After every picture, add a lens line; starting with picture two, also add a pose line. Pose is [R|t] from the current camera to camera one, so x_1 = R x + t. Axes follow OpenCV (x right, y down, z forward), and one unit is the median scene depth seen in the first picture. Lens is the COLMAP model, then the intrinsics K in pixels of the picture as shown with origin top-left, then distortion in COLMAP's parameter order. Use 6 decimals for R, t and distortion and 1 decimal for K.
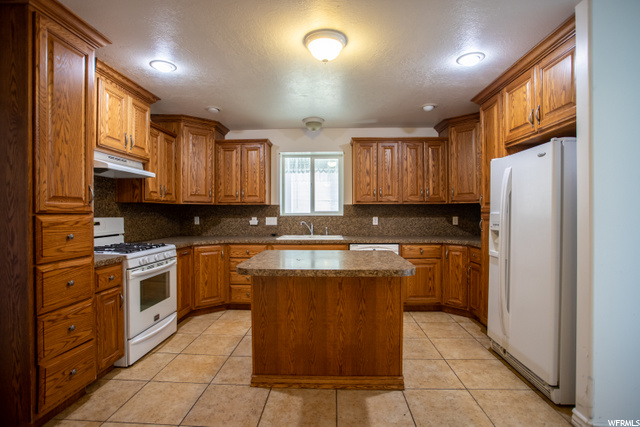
lens RADIAL K [[316.8, 0, 319.0], [0, 316.8, 215.1], [0, 0, 1]] dist [-0.072725, 0.032472]
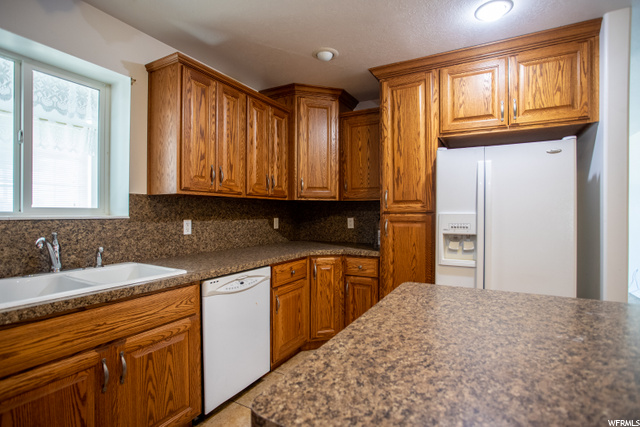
lens RADIAL K [[316.8, 0, 319.0], [0, 316.8, 215.1], [0, 0, 1]] dist [-0.072725, 0.032472]
pose [[0.442812, -0.001137, 0.896614, -0.217326], [0.003411, 0.999994, -0.000416, -0.001459], [-0.896608, 0.003243, 0.442813, 0.611478]]
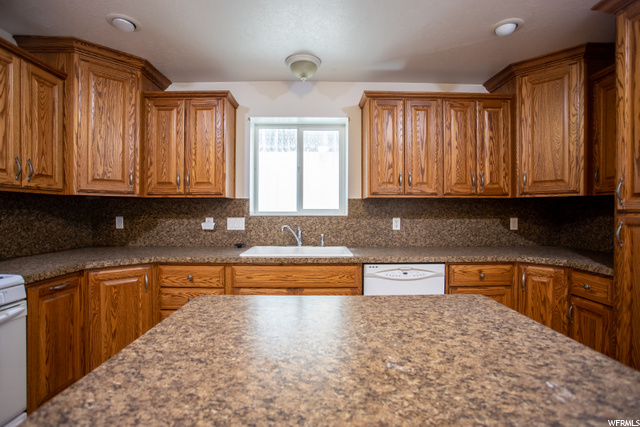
lens RADIAL K [[316.8, 0, 319.0], [0, 316.8, 215.1], [0, 0, 1]] dist [-0.072725, 0.032472]
pose [[0.998521, 0.003453, 0.054262, -0.018963], [-0.003647, 0.999987, 0.003478, -0.001839], [-0.054249, -0.003671, 0.998521, 0.387278]]
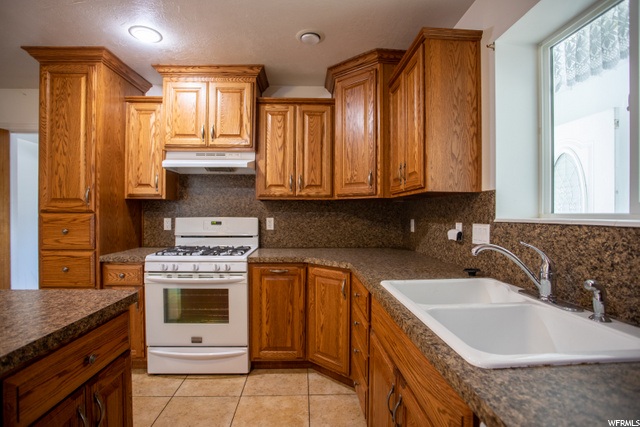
lens RADIAL K [[316.8, 0, 319.0], [0, 316.8, 215.1], [0, 0, 1]] dist [-0.072725, 0.032472]
pose [[0.093720, 0.005555, -0.995583, 0.220267], [-0.010990, 0.999929, 0.004545, -0.004264], [0.995538, 0.010516, 0.093774, 0.849651]]
